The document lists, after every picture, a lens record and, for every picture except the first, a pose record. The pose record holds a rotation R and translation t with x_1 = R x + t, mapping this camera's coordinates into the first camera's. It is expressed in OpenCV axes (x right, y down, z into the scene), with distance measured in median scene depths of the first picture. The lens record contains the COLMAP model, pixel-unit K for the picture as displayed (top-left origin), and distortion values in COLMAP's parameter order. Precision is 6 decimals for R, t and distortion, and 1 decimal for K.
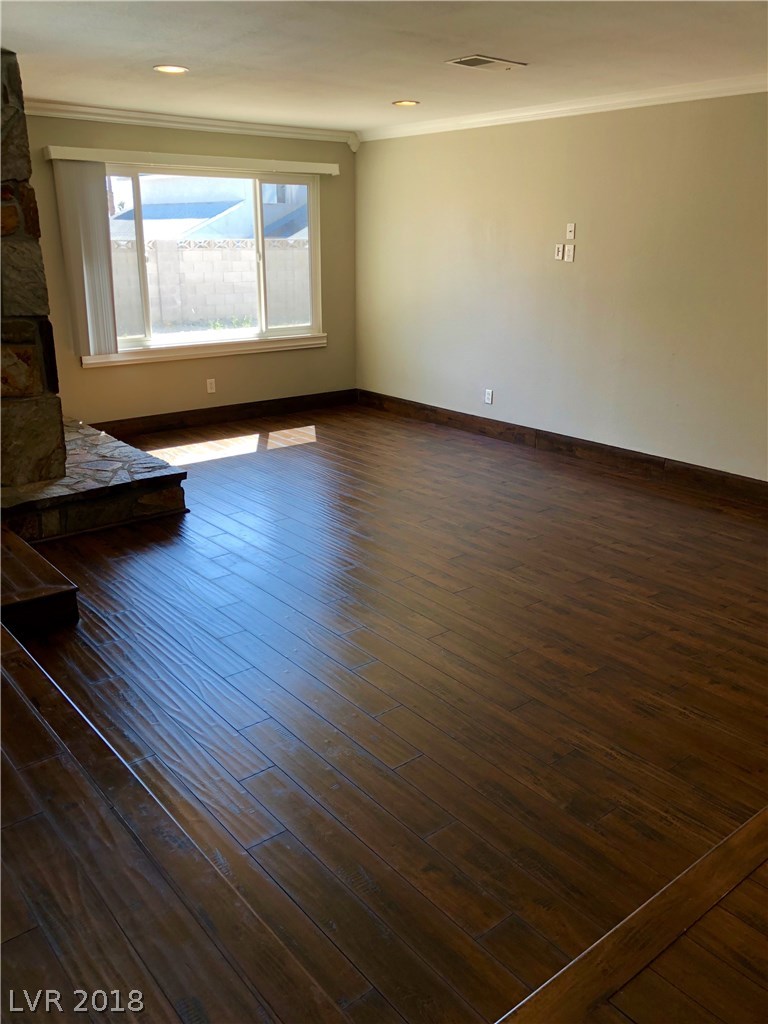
lens RADIAL K [[843.8, 0, 386.0], [0, 843.8, 512.3], [0, 0, 1]] dist [0.006498, 0.023125]
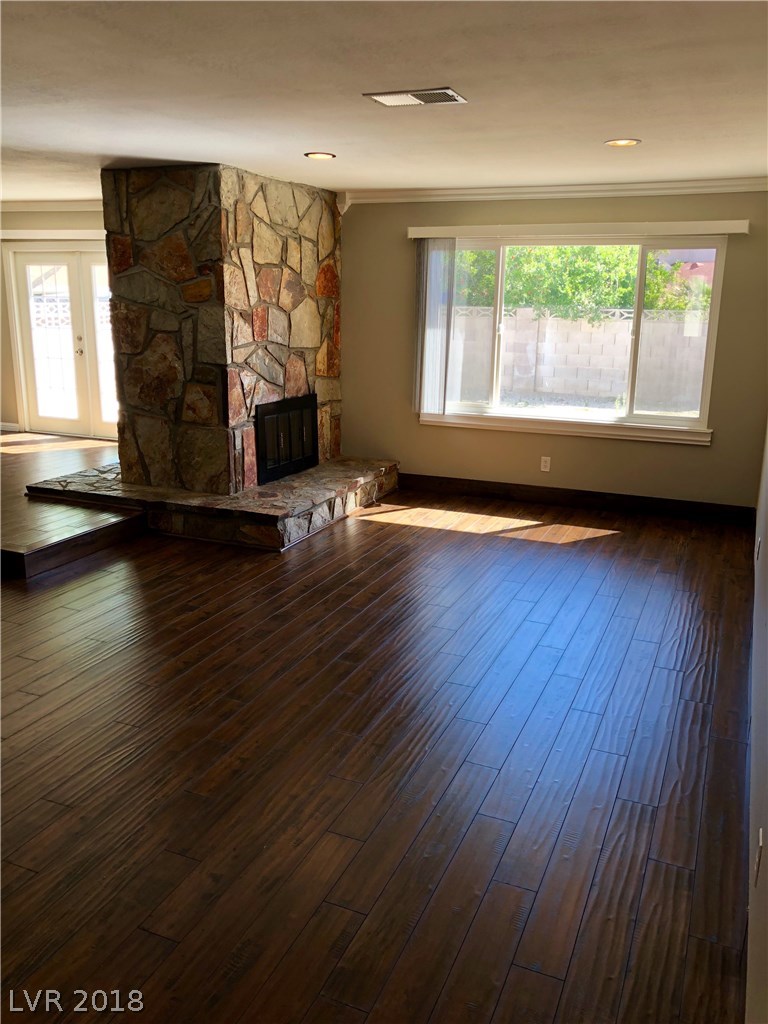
lens RADIAL K [[843.8, 0, 382.9], [0, 843.8, 509.1], [0, 0, 1]] dist [0.006498, 0.023125]
pose [[0.463262, 0.215040, -0.859736, 0.749227], [-0.289986, 0.953491, 0.082234, -0.182068], [0.837434, 0.211216, 0.504075, 0.559949]]
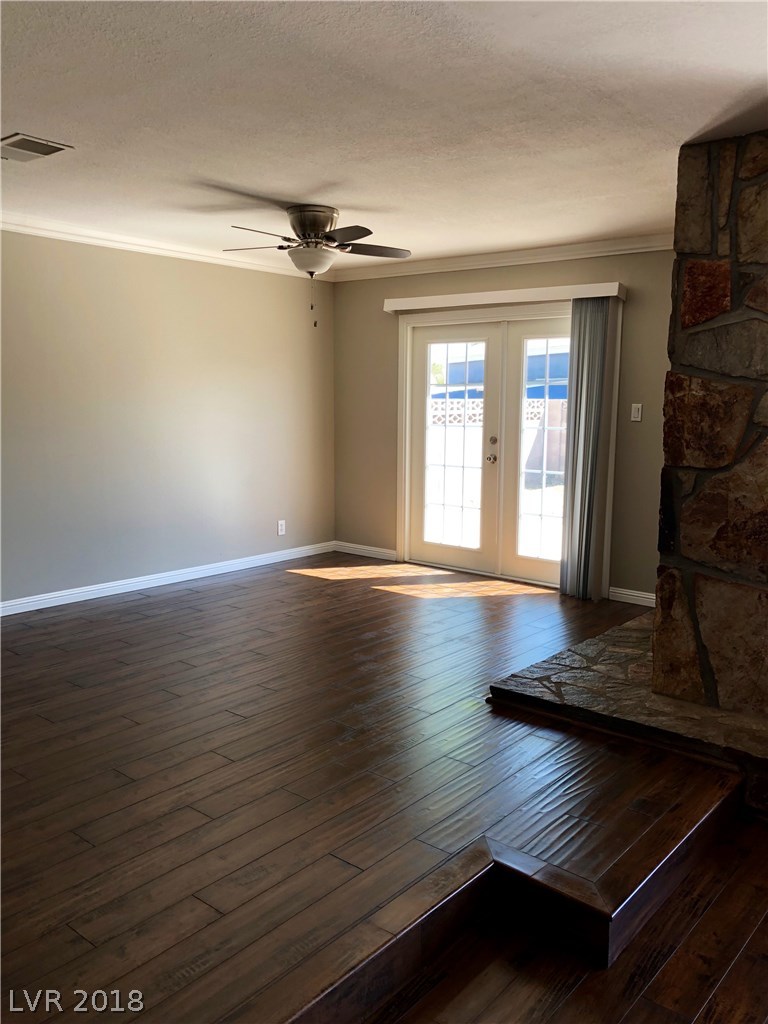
lens RADIAL K [[843.8, 0, 385.3], [0, 843.8, 514.8], [0, 0, 1]] dist [0.006498, 0.023125]
pose [[0.182381, 0.129212, -0.974701, 0.132522], [-0.316885, 0.946155, 0.066133, -0.122569], [0.930764, 0.296807, 0.213506, 0.459408]]
